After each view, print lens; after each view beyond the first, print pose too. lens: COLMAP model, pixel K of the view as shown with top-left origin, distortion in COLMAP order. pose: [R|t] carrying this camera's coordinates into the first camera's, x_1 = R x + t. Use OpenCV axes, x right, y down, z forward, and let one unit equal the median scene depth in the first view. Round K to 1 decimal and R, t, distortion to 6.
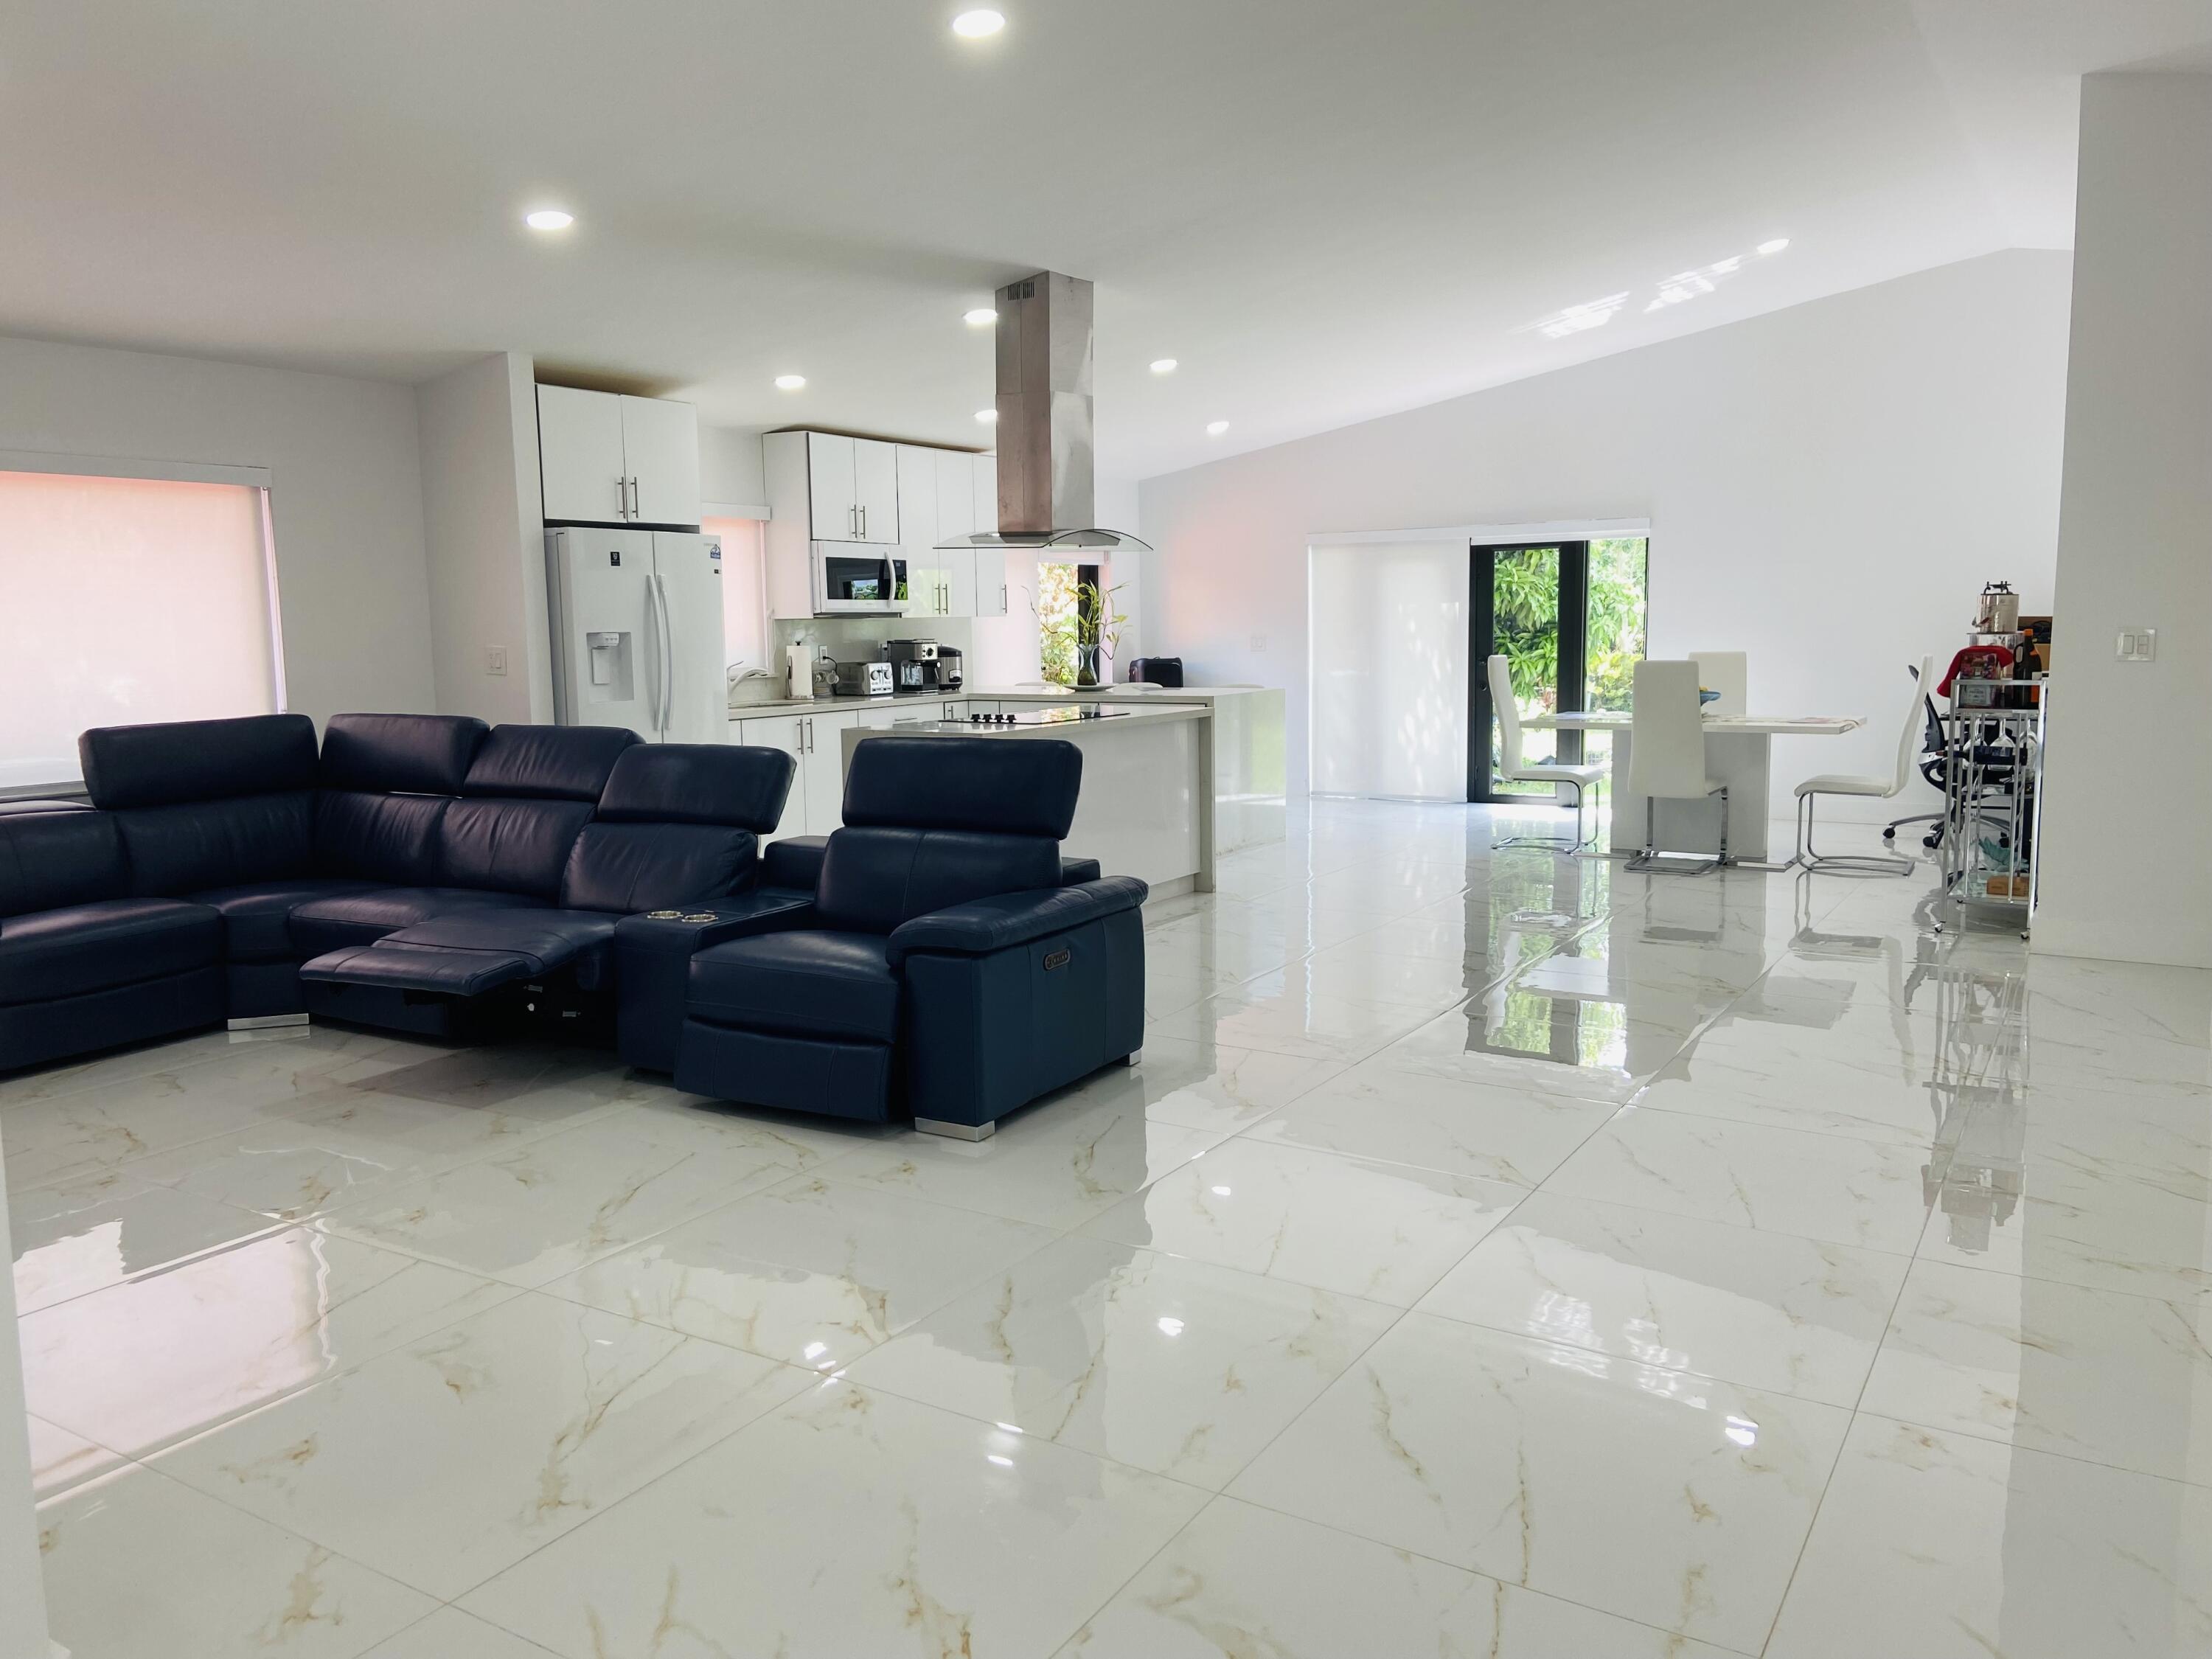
lens RADIAL K [[1661.5, 0, 1101.5], [0, 1661.5, 796.4], [0, 0, 1]] dist [0.122444, -0.158764]
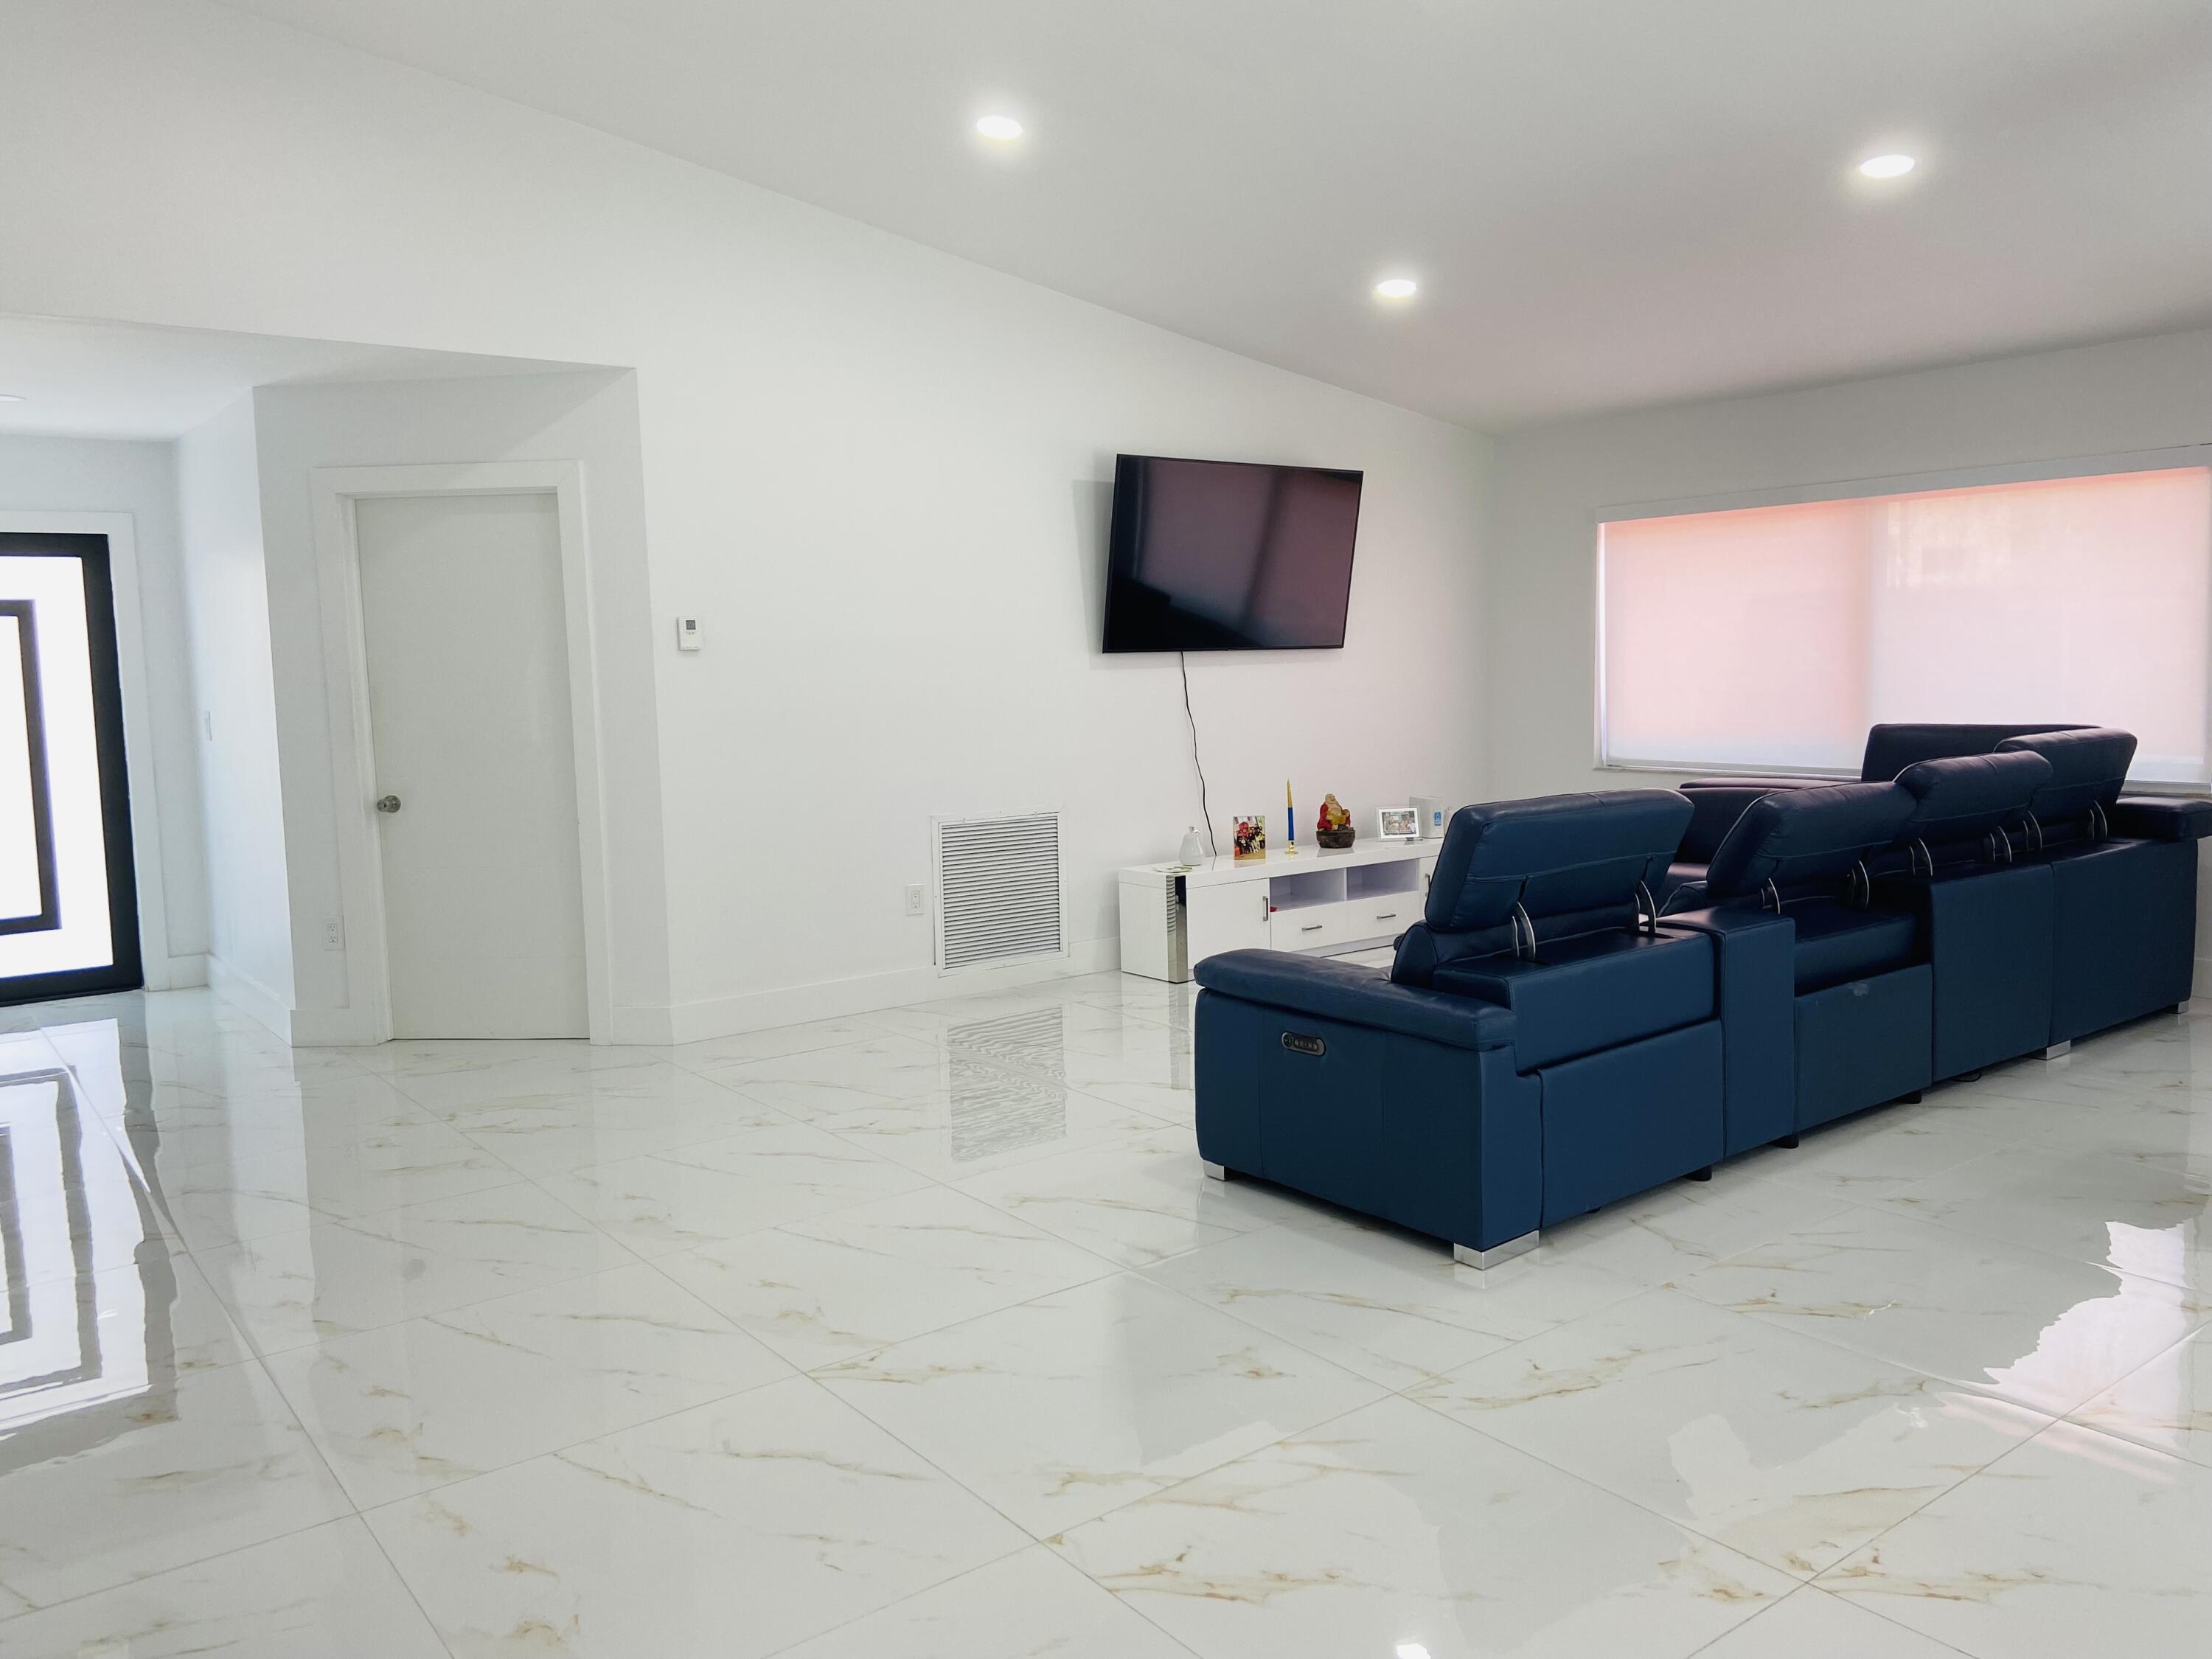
lens RADIAL K [[1661.5, 0, 1101.5], [0, 1661.5, 796.4], [0, 0, 1]] dist [0.122444, -0.158764]
pose [[-0.357885, 0.100910, -0.928297, 0.380894], [-0.070185, 0.988424, 0.134504, -0.065415], [0.931124, 0.113289, -0.346660, 0.564428]]
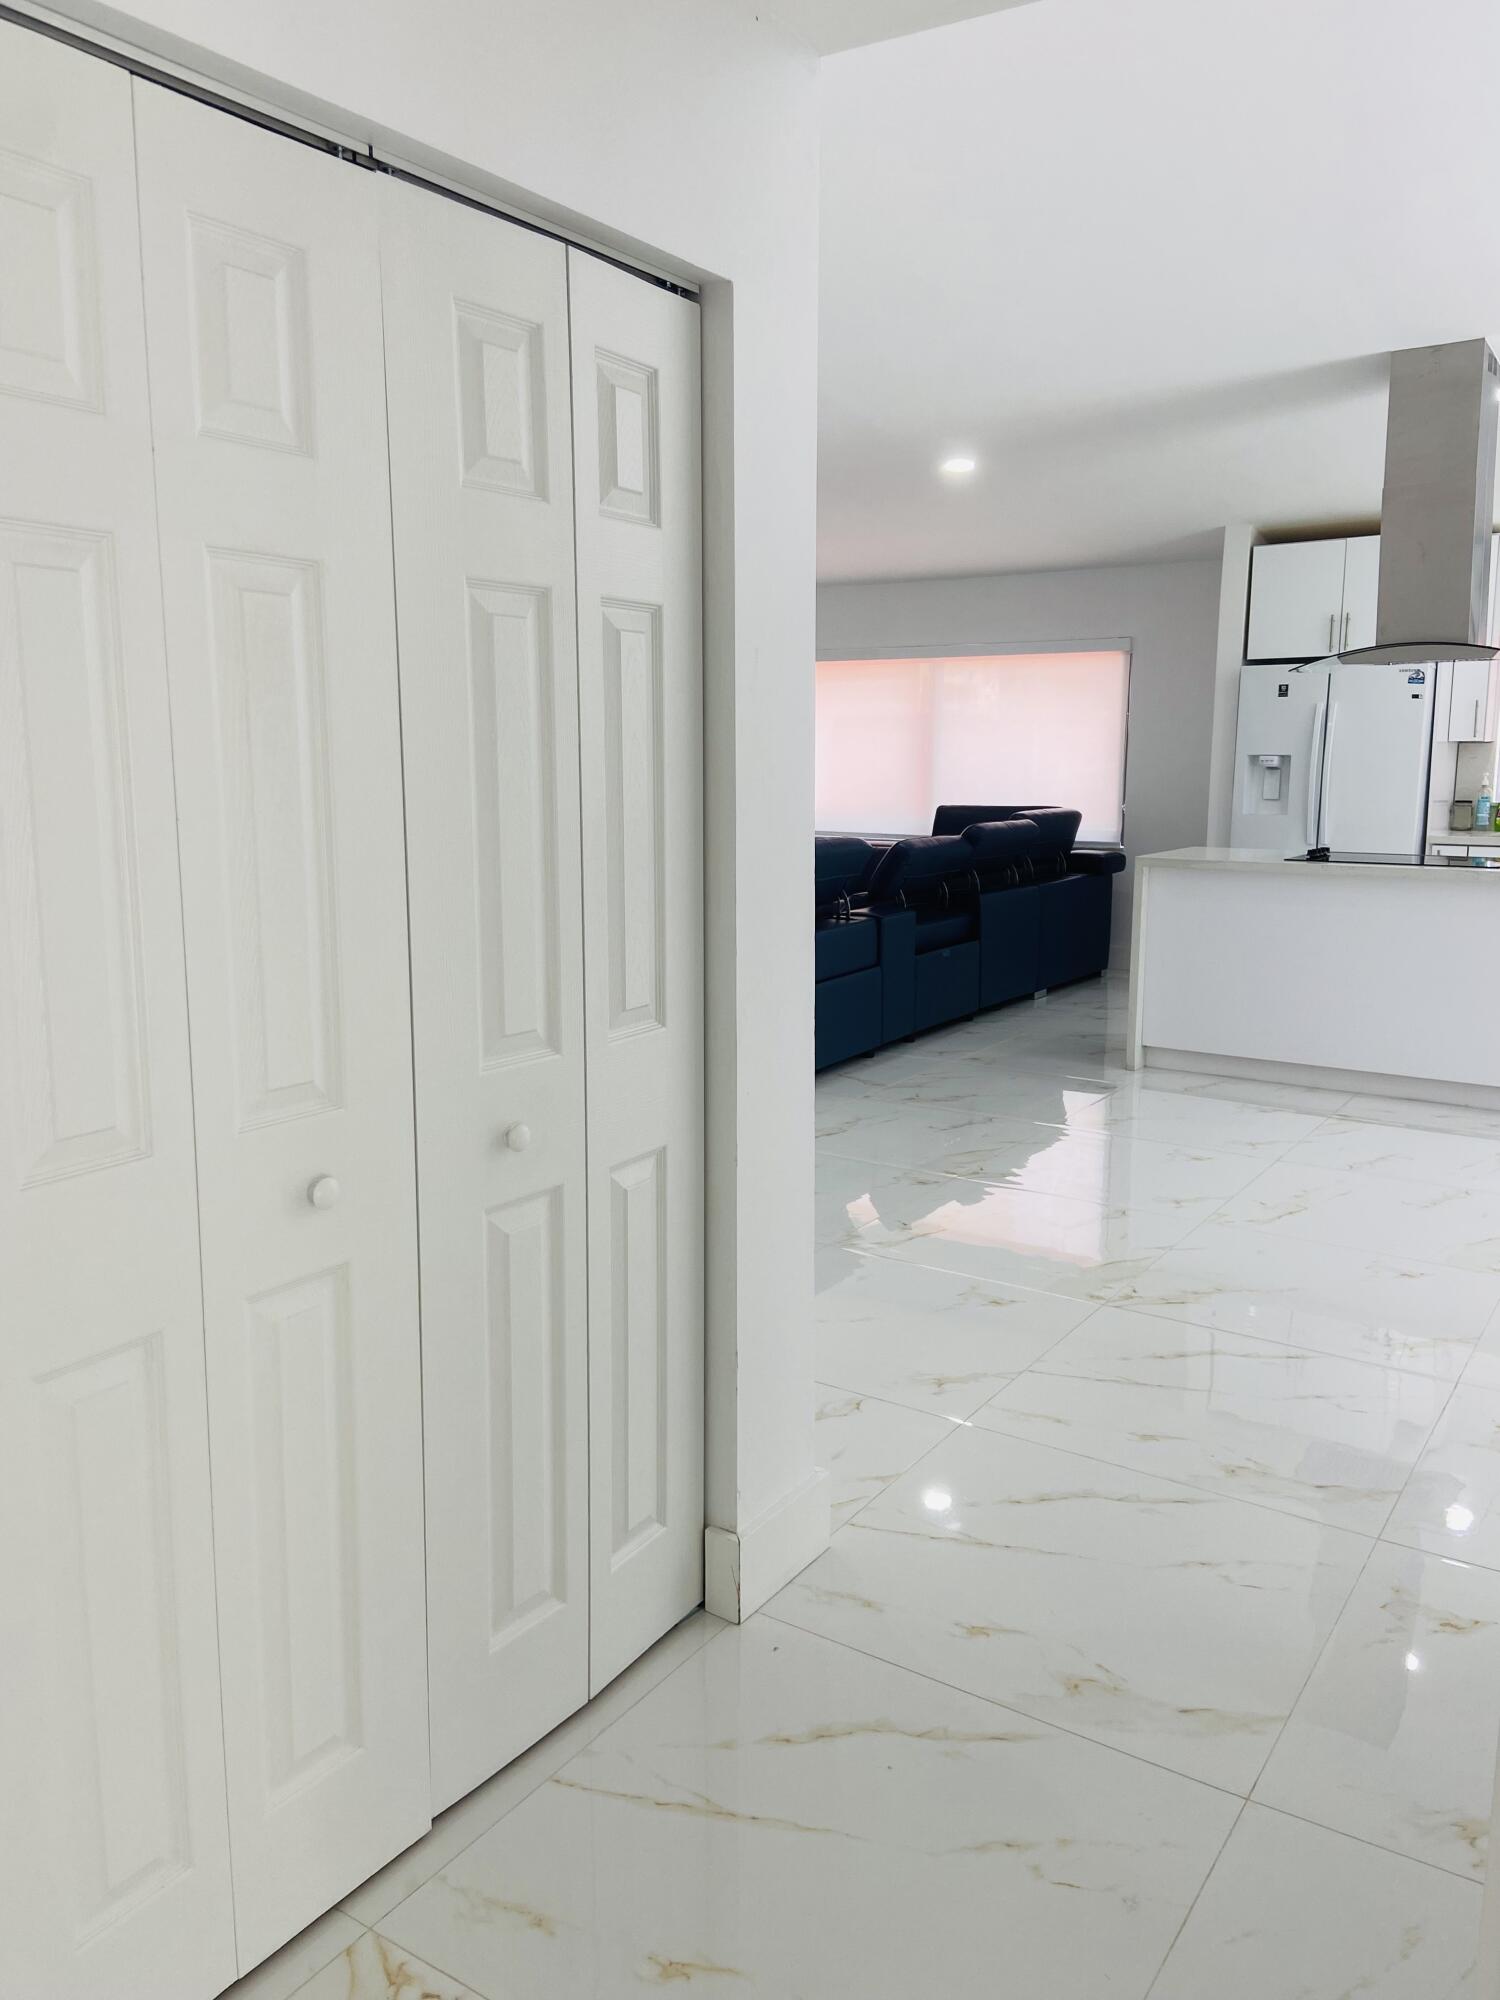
lens RADIAL K [[1506.3, 0, 756.5], [0, 1506.3, 985.6], [0, 0, 1]] dist [0.057808, -0.003070]
pose [[-0.027252, 0.173623, -0.984435, 0.604901], [-0.109425, 0.978365, 0.175582, -0.067116], [0.993621, 0.112507, -0.007664, 0.518962]]
